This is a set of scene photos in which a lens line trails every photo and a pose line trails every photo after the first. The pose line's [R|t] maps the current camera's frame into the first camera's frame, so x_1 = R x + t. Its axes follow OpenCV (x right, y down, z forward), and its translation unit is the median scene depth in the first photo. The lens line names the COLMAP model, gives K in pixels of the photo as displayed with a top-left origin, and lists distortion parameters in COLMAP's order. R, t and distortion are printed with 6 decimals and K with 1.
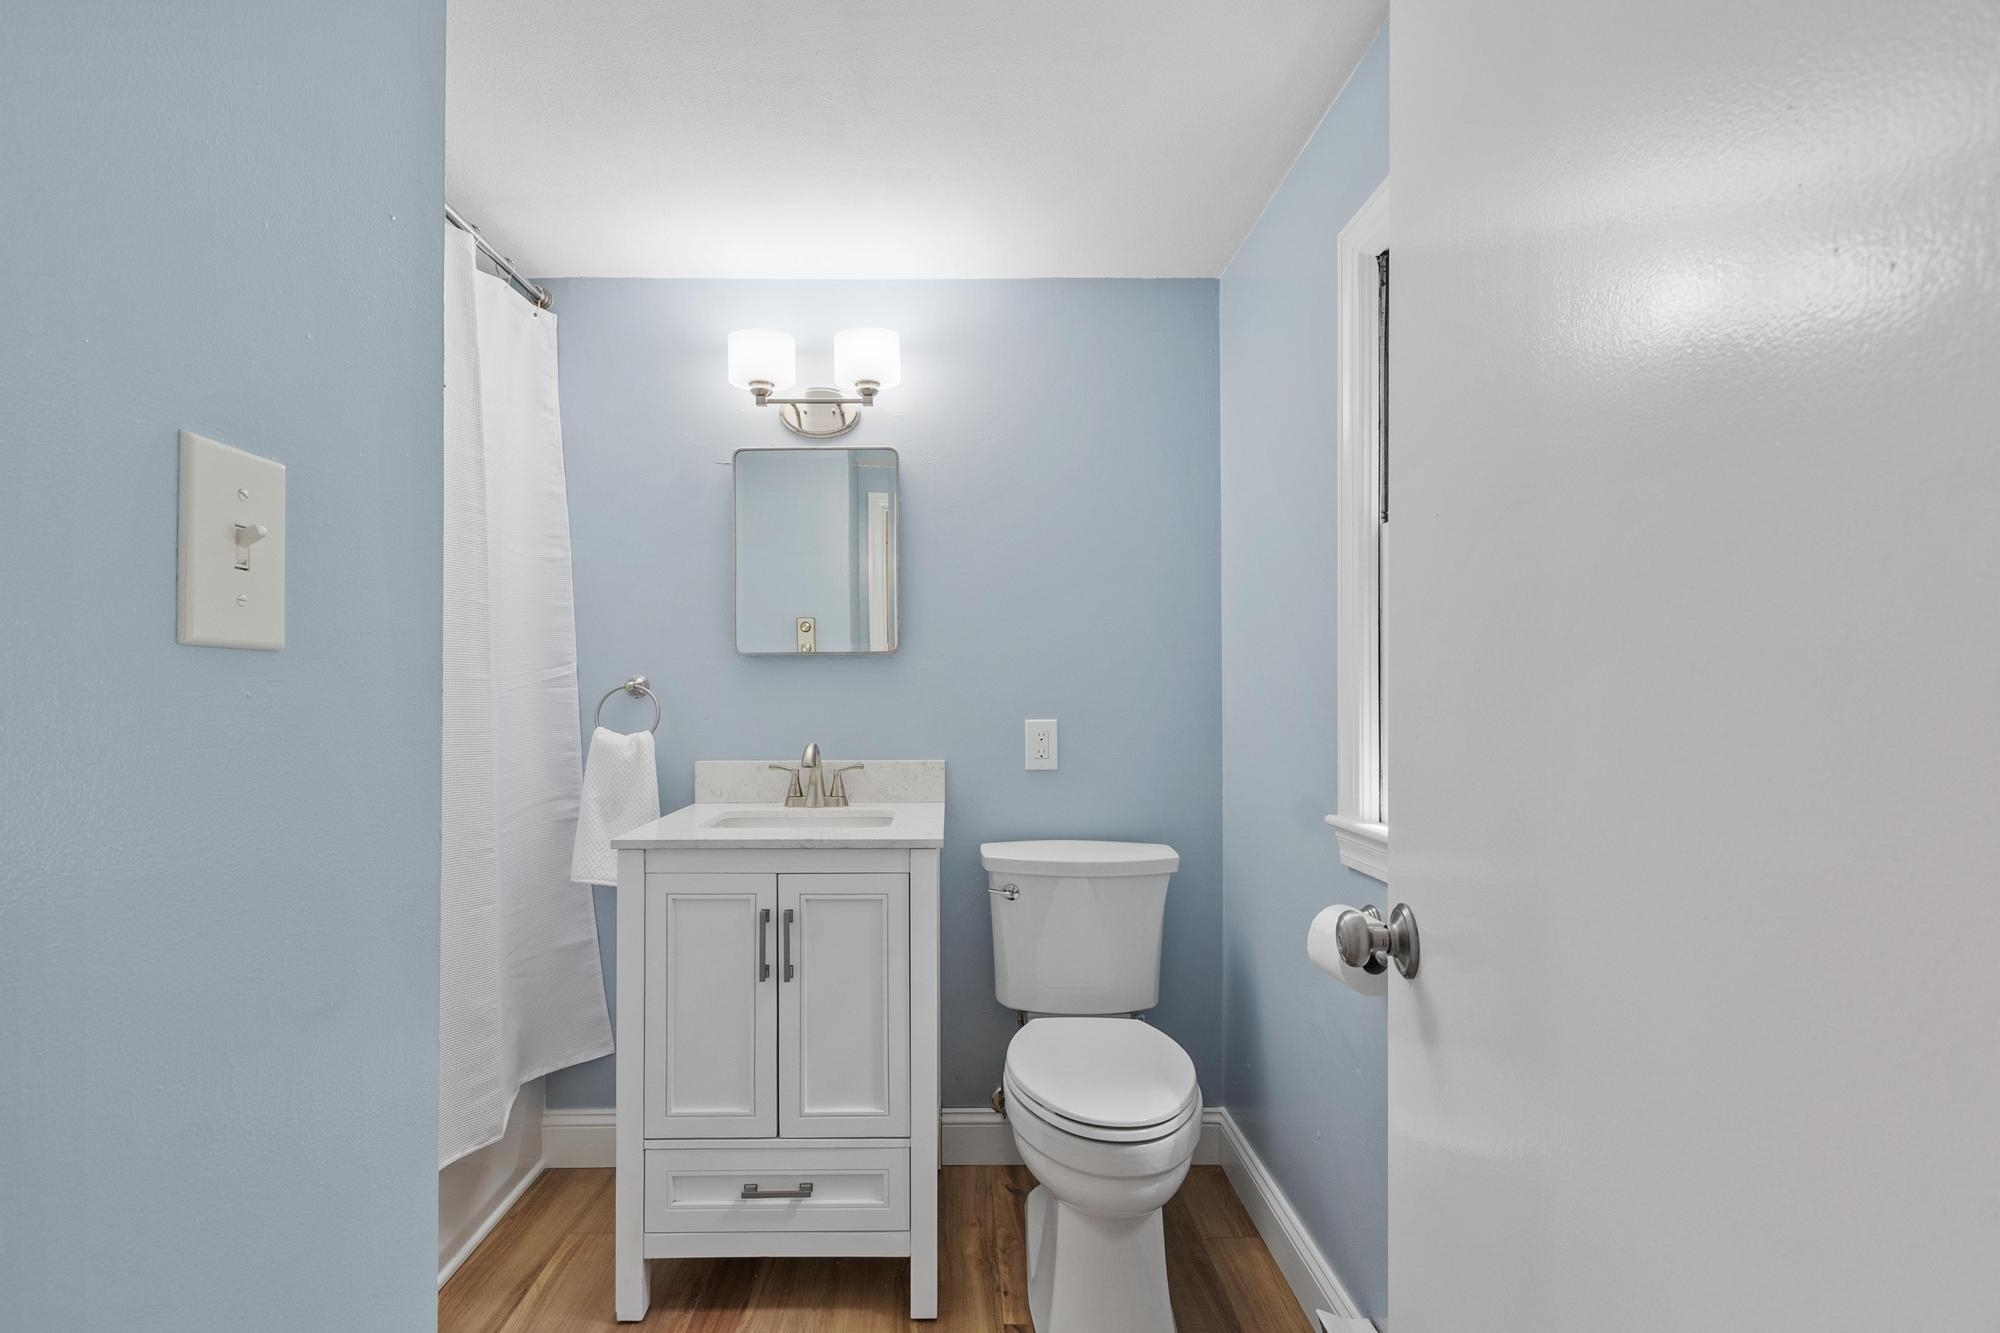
lens RADIAL K [[879.5, 0, 1001.1], [0, 879.5, 679.2], [0, 0, 1]] dist [0.002730, -0.000833]
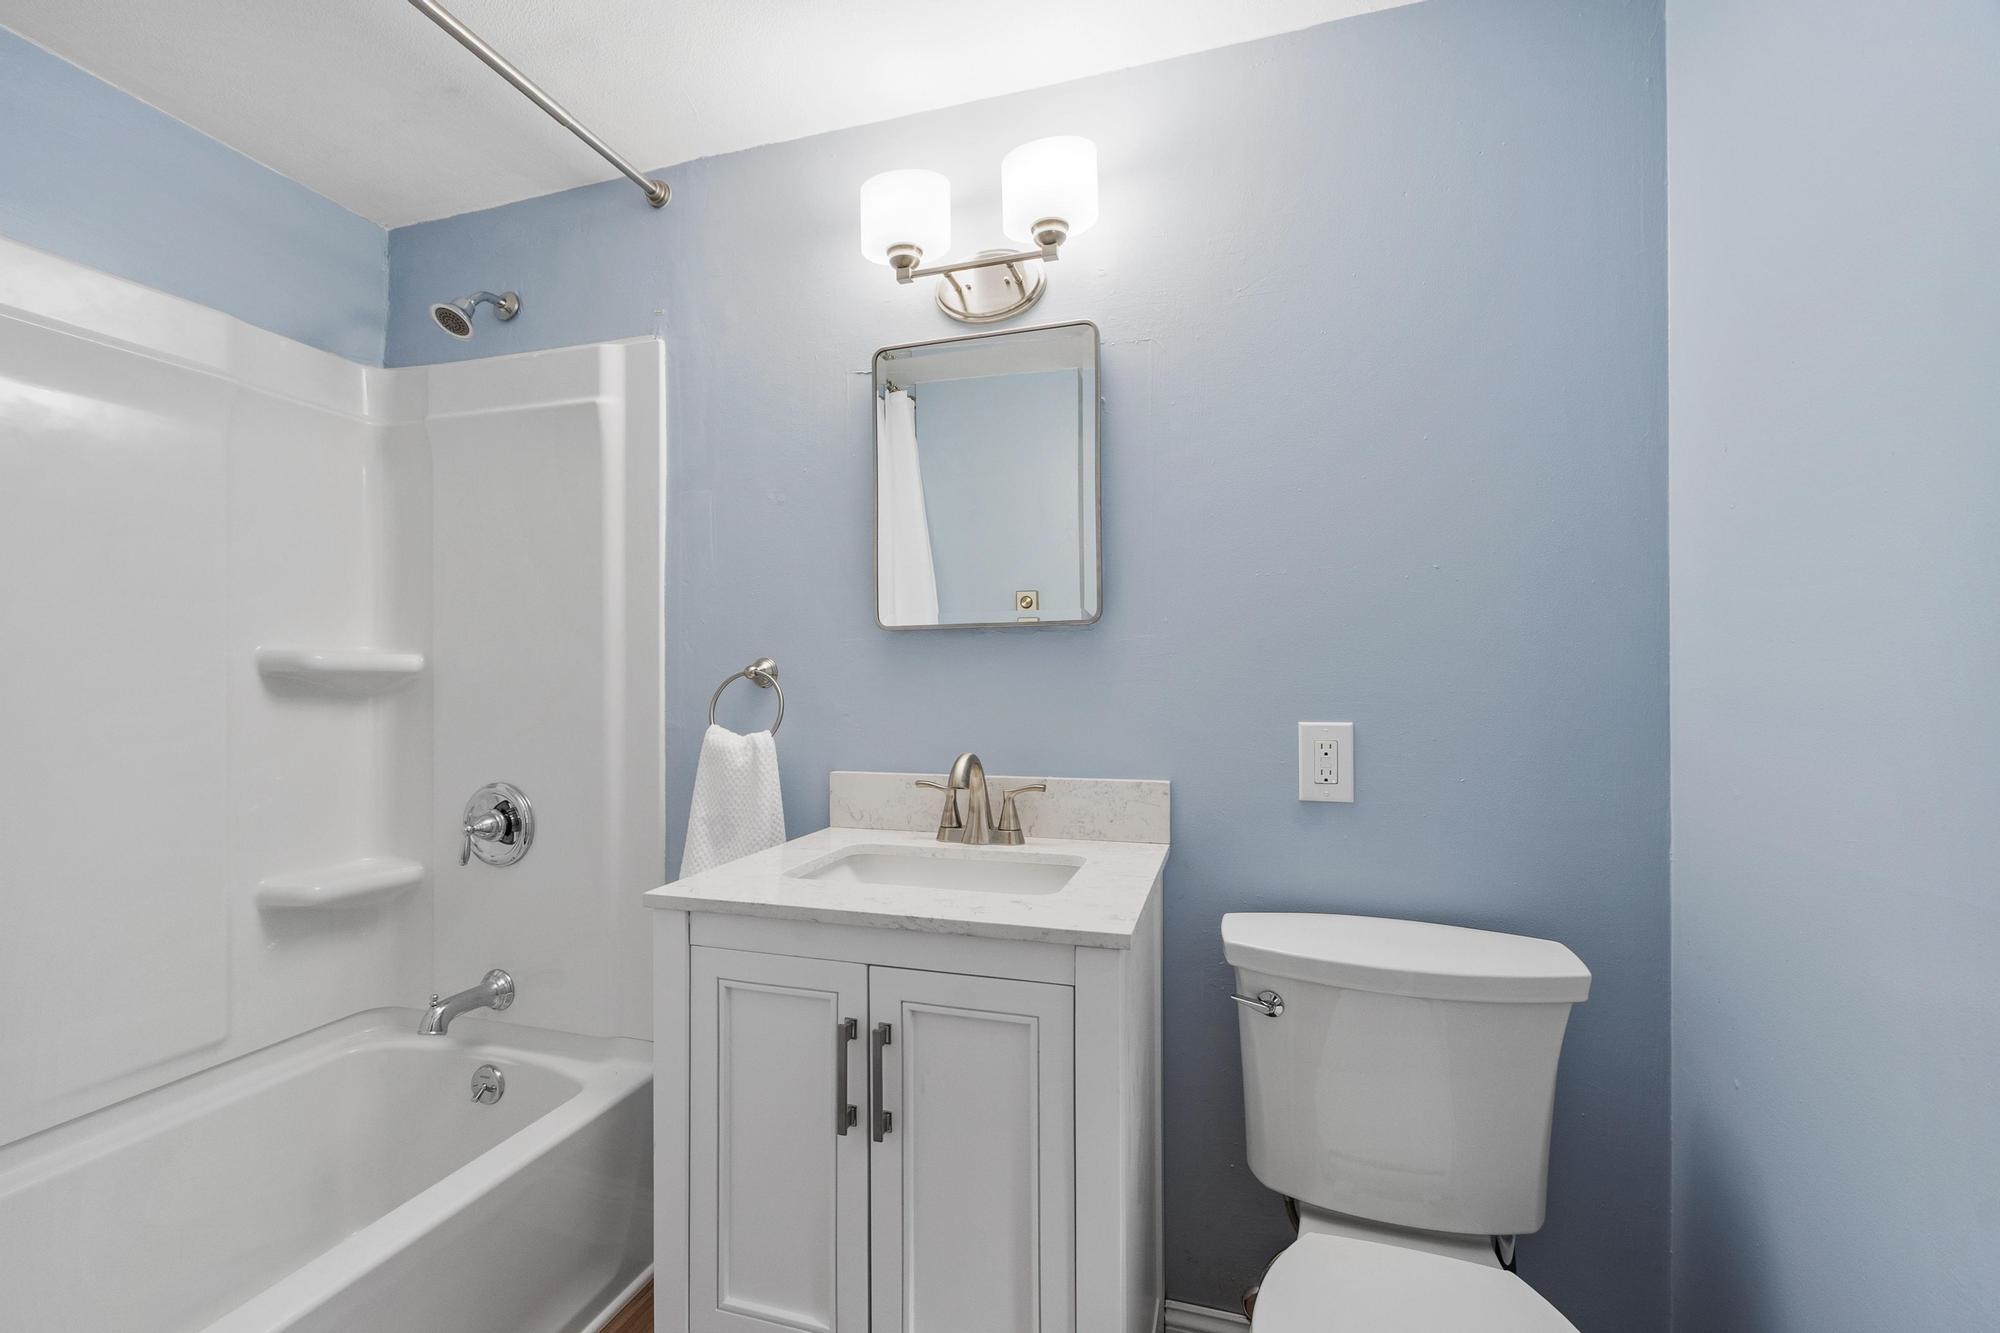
lens RADIAL K [[879.5, 0, 972.4], [0, 879.5, 682.7], [0, 0, 1]] dist [0.002730, -0.000833]
pose [[0.937238, -0.000739, -0.348690, 0.030328], [0.006962, 0.999838, 0.016594, 0.005393], [0.348621, -0.017980, 0.937091, 0.341777]]
